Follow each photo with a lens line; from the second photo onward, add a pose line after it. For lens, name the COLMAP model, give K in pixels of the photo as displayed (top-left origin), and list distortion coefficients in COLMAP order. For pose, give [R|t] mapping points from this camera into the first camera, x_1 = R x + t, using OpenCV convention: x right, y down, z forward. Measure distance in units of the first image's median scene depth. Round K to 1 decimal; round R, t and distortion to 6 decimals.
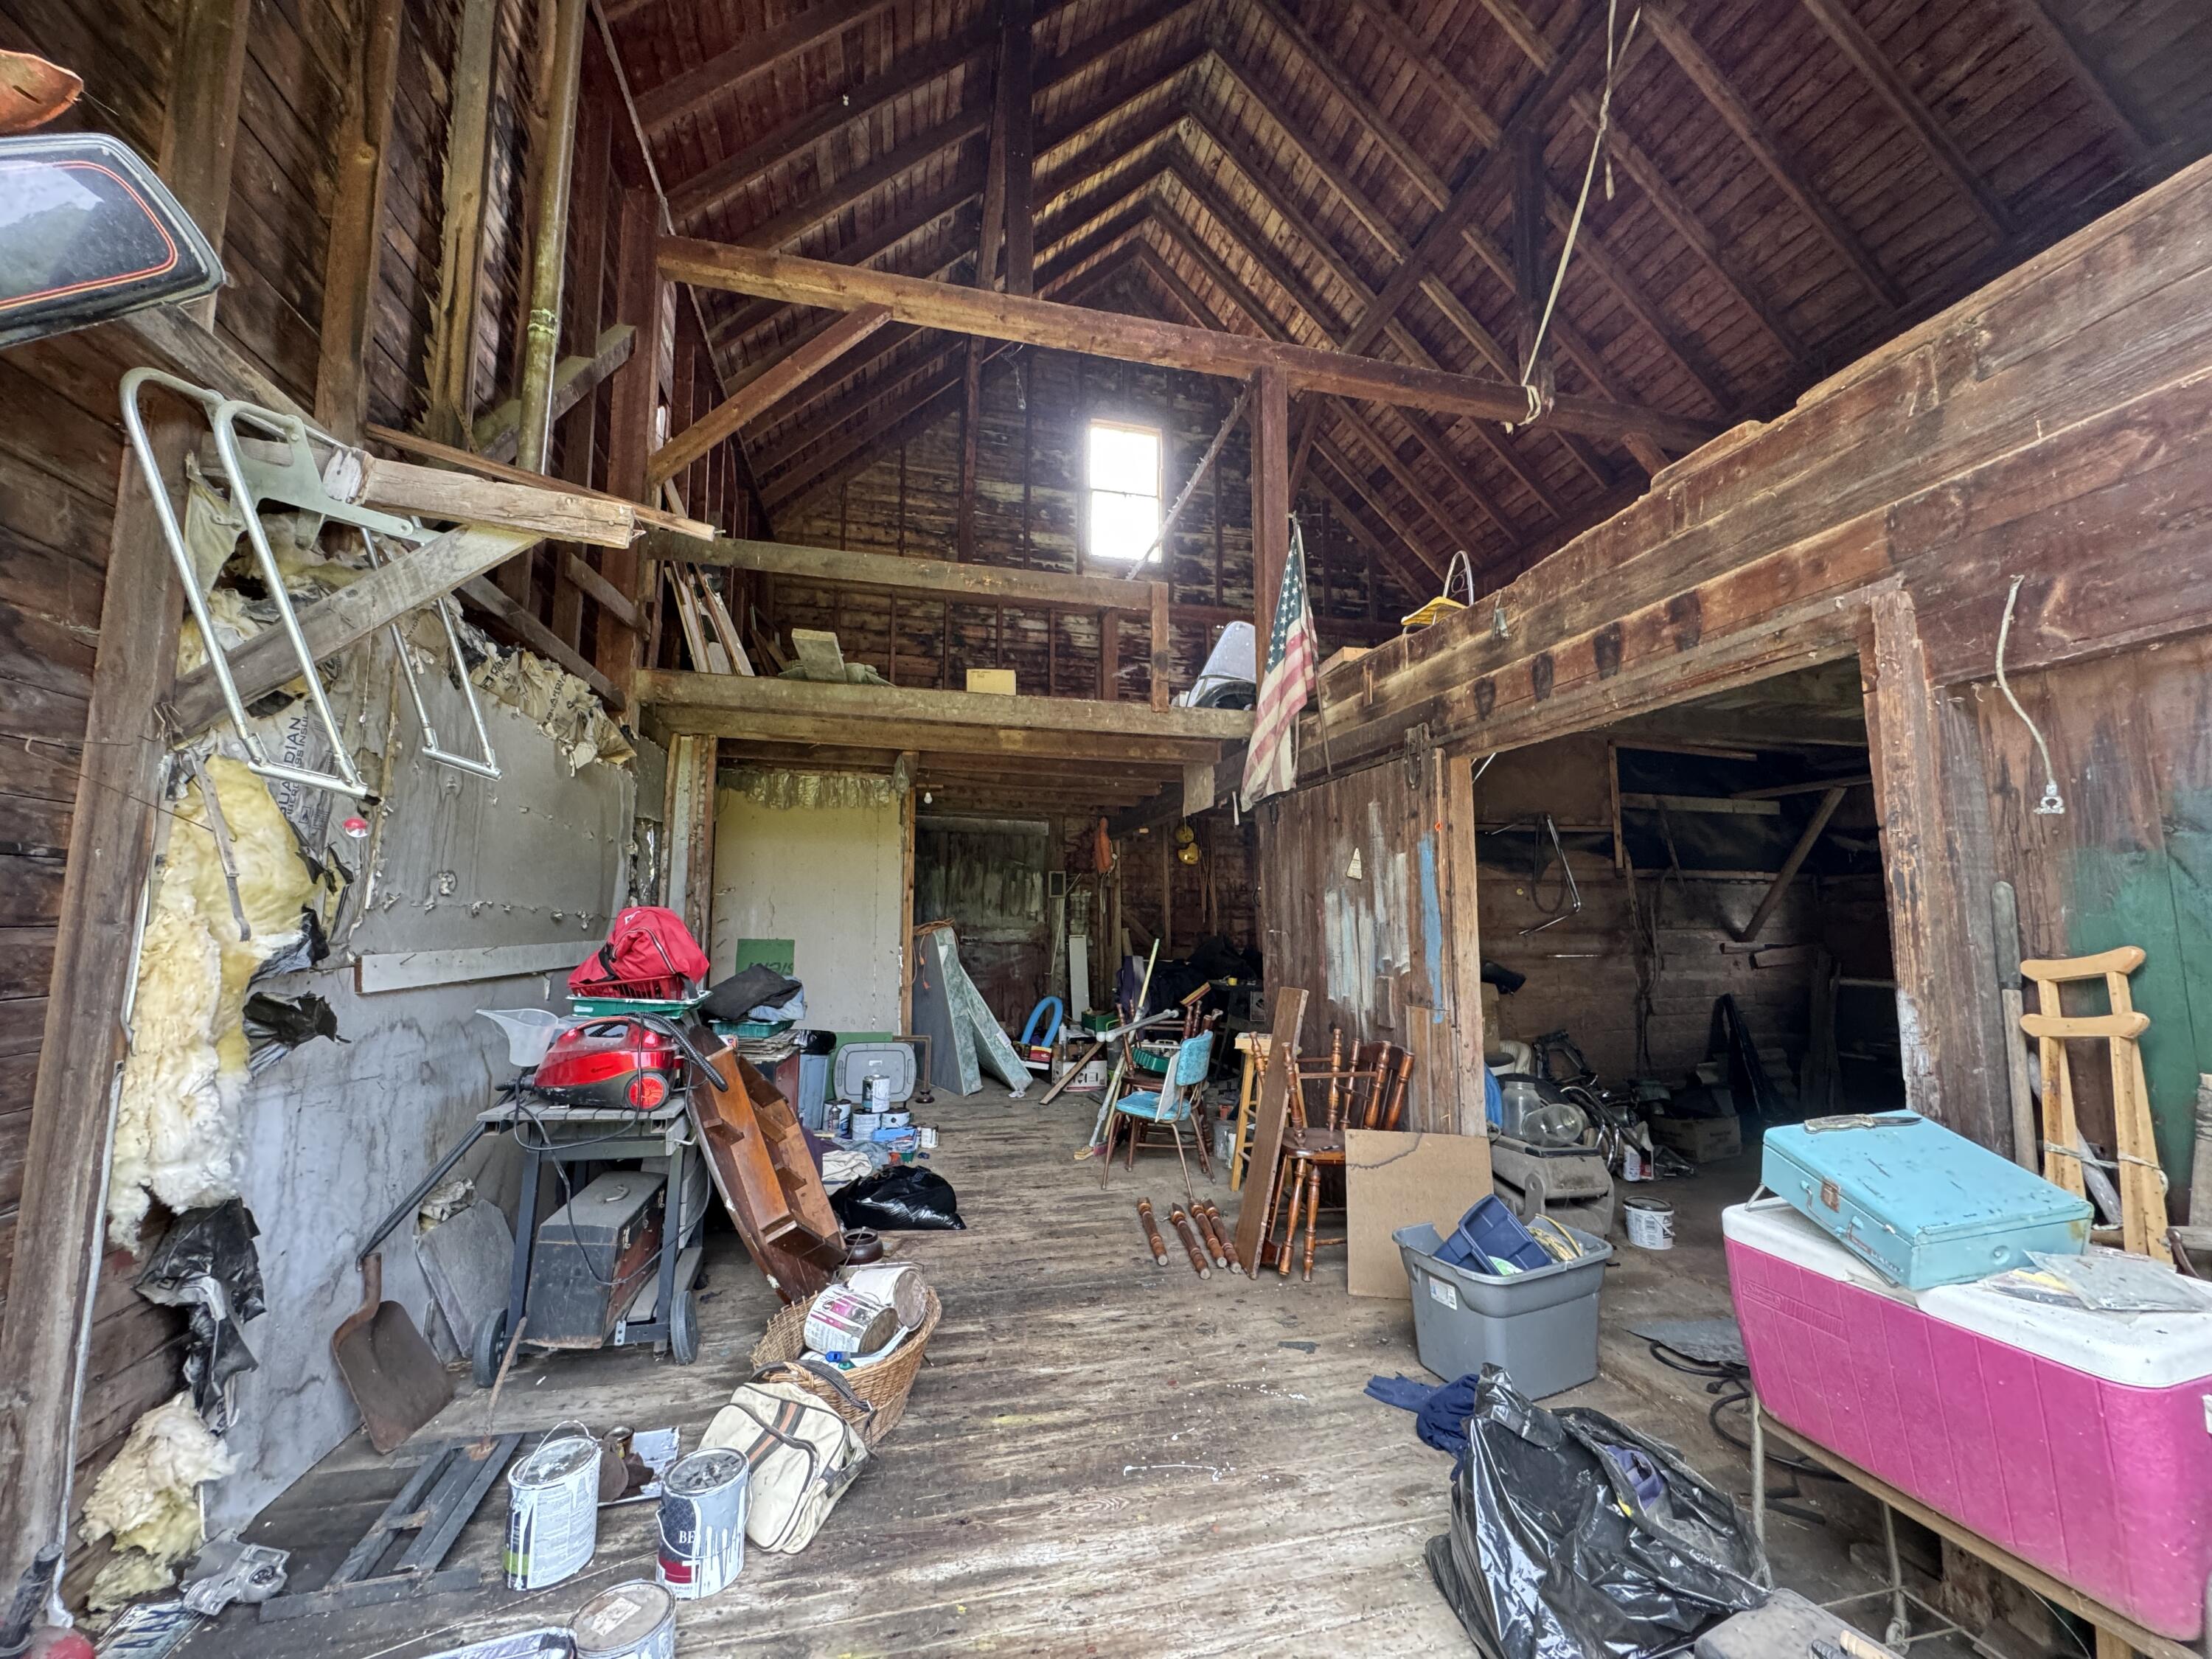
lens RADIAL K [[881.4, 0, 1105.8], [0, 881.4, 832.0], [0, 0, 1]] dist [-0.003657, 0.000736]
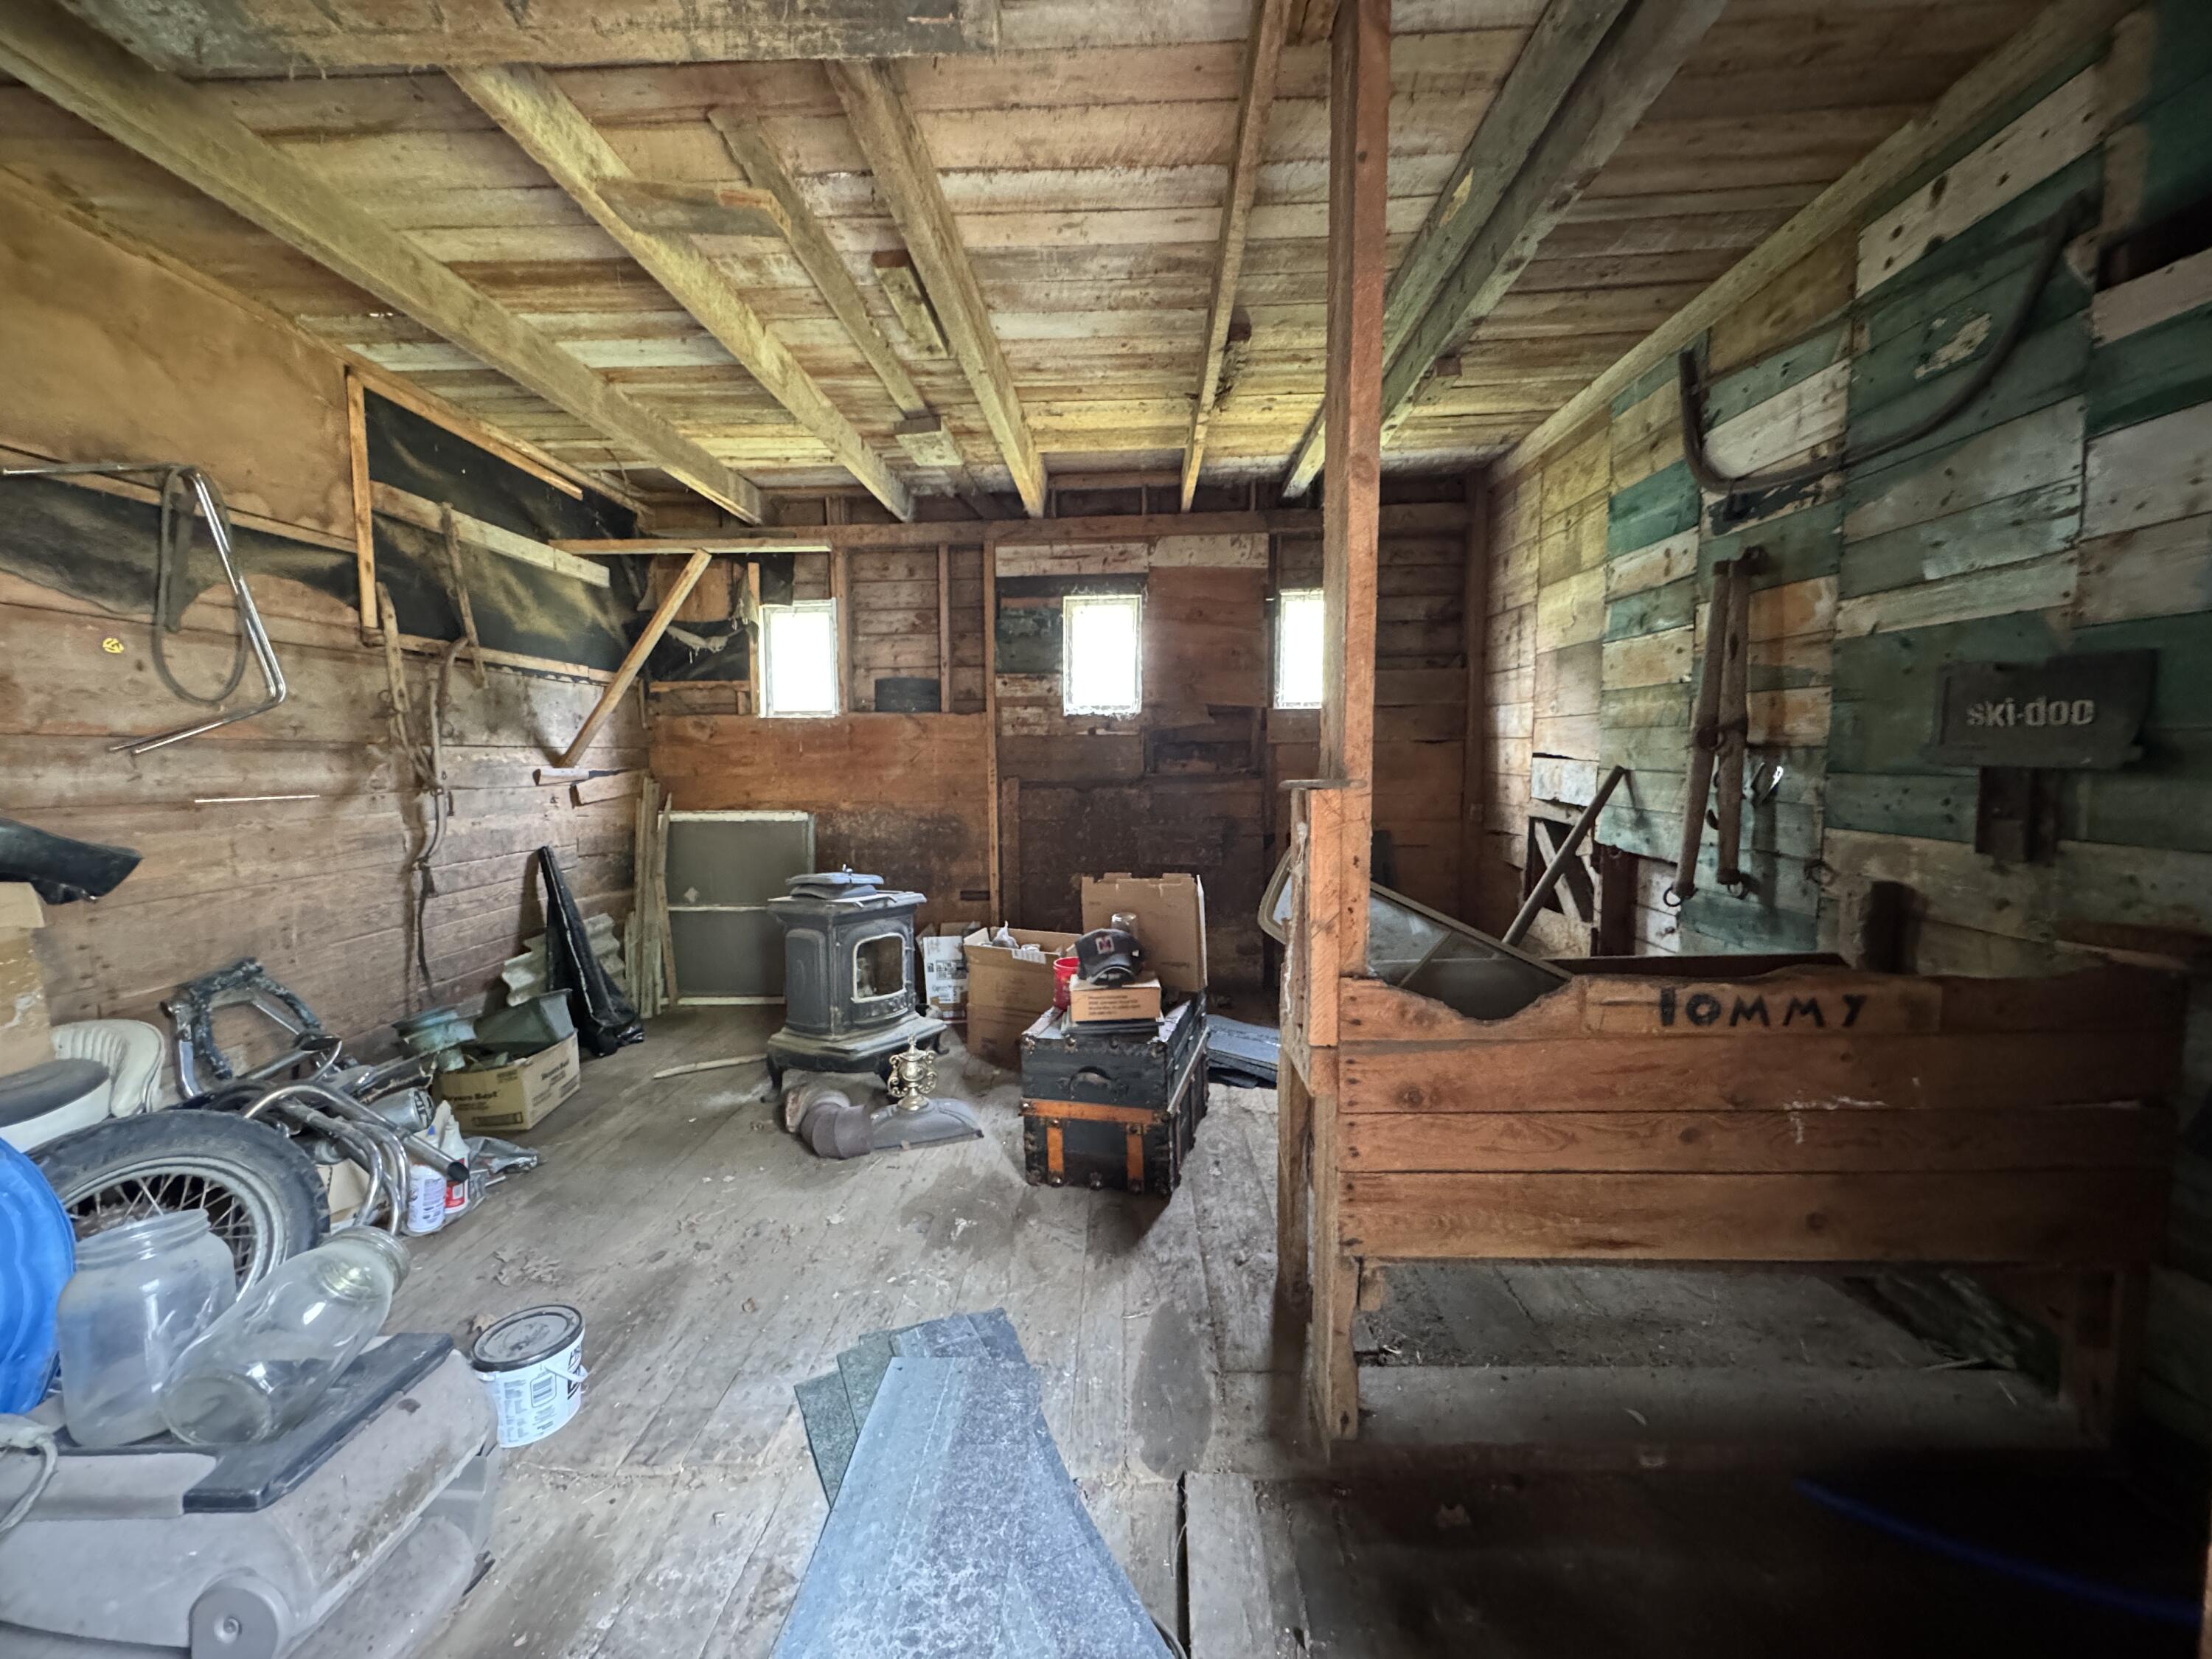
lens RADIAL K [[881.4, 0, 1106.5], [0, 881.4, 827.9], [0, 0, 1]] dist [-0.003657, 0.000736]
pose [[0.274213, -0.074141, 0.958807, 0.195453], [-0.097458, 0.989748, 0.104406, 0.061728], [-0.956718, -0.122073, 0.264176, 0.431217]]
